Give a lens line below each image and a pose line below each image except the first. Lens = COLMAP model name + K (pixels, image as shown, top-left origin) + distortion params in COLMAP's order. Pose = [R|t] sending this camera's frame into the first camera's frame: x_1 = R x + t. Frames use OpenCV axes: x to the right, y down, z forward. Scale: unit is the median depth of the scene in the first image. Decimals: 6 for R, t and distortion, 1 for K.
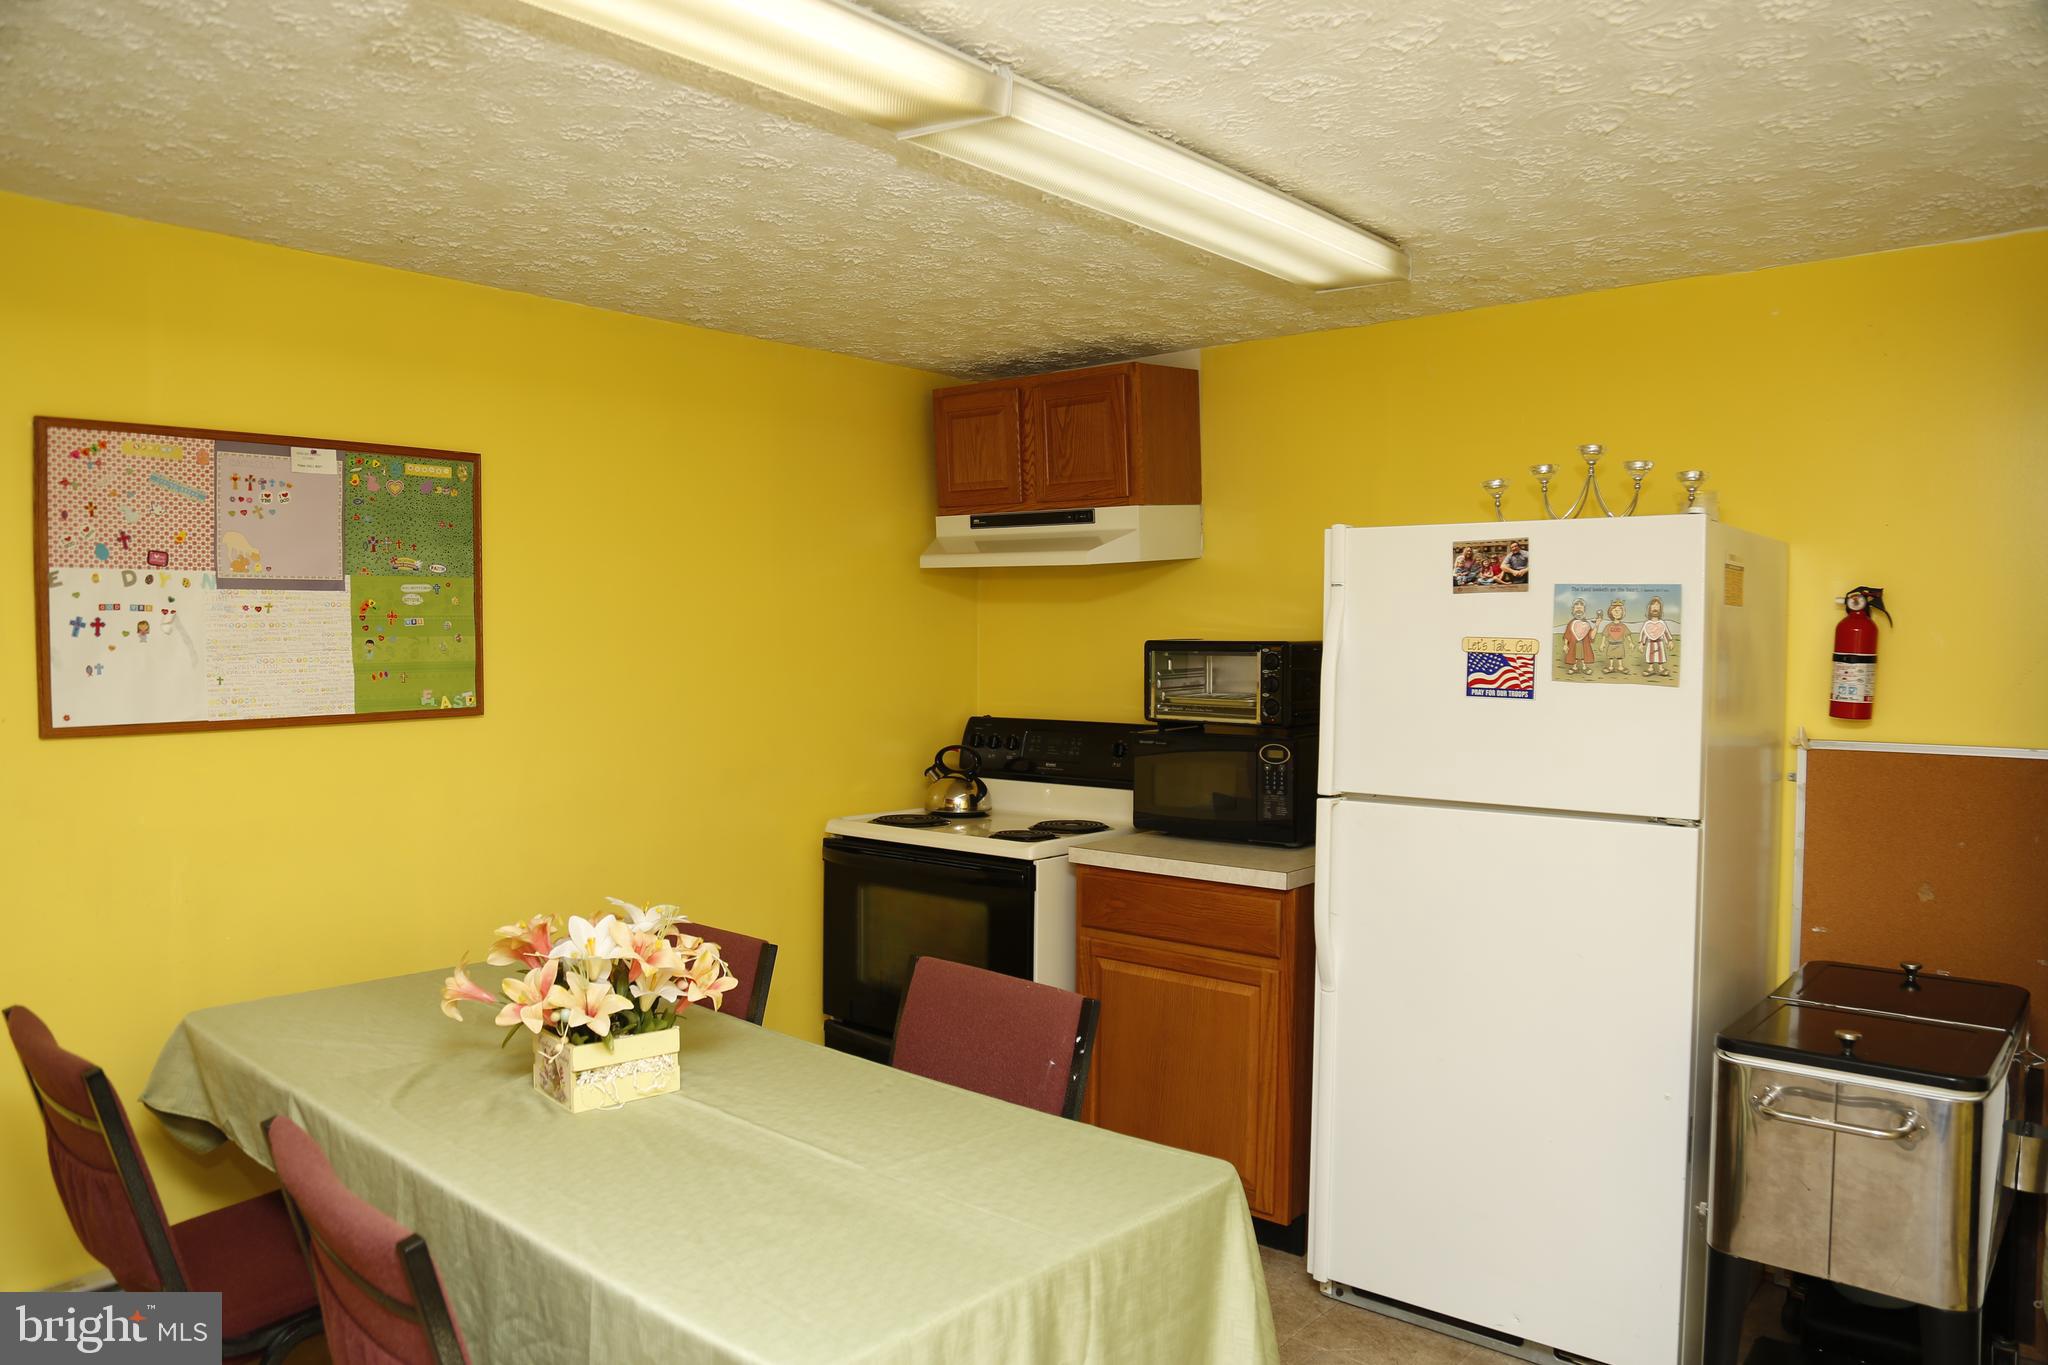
lens RADIAL K [[1396.3, 0, 1024.1], [0, 1396.3, 676.5], [0, 0, 1]] dist [-0.112671, 0.061133]
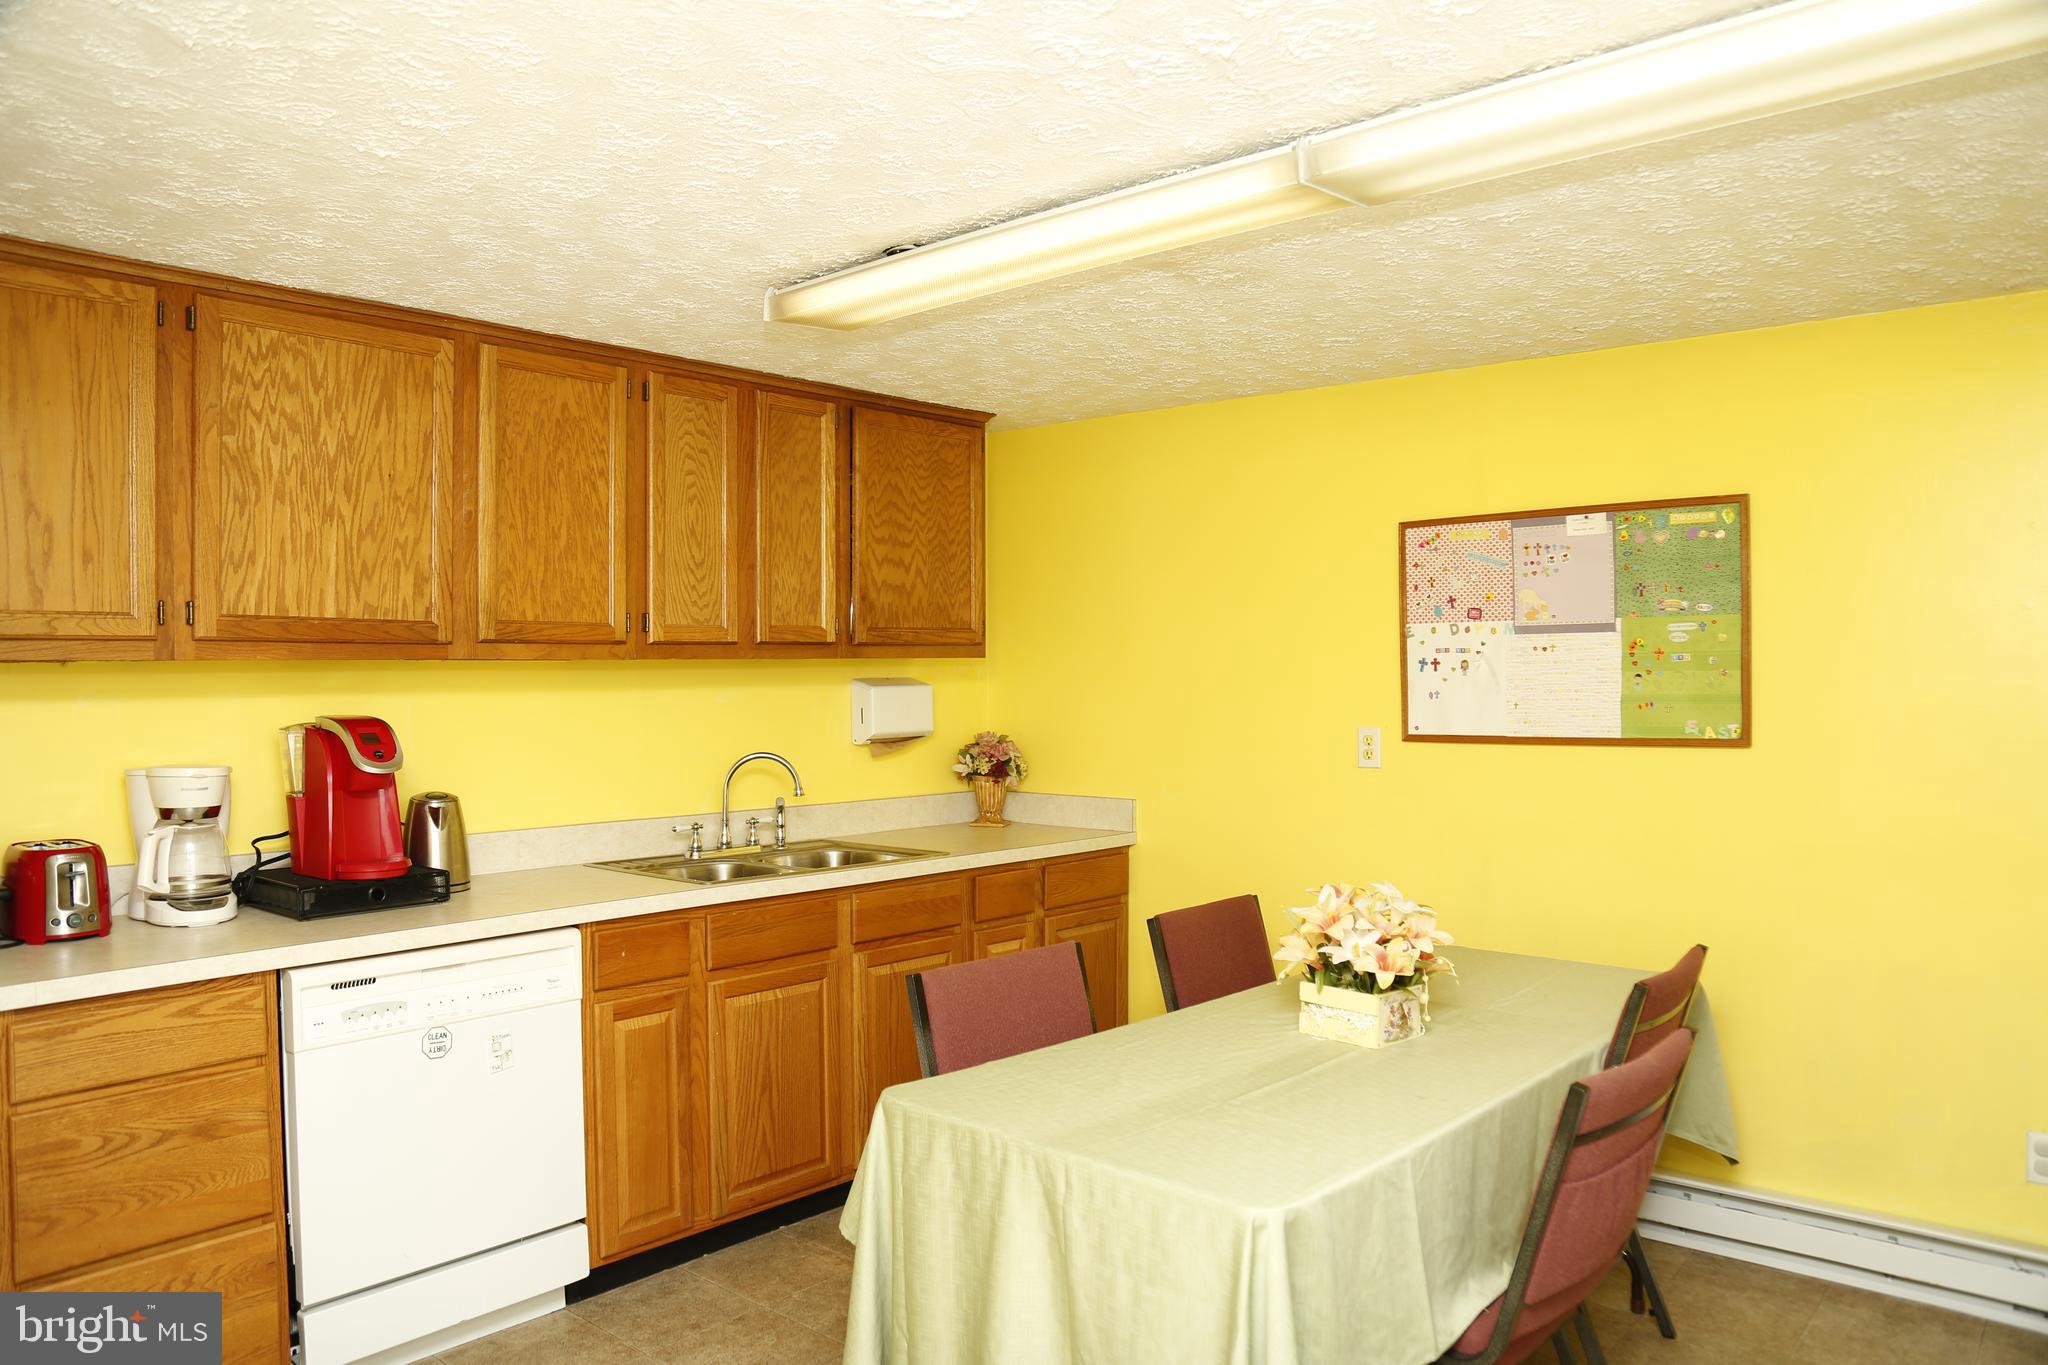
lens RADIAL K [[1396.3, 0, 1023.3], [0, 1396.3, 686.5], [0, 0, 1]] dist [-0.112671, 0.061133]
pose [[0.009256, 0.000842, -0.999957, 0.706331], [-0.029901, 0.999553, 0.000565, -0.001792], [0.999510, 0.029894, 0.009277, 0.512988]]
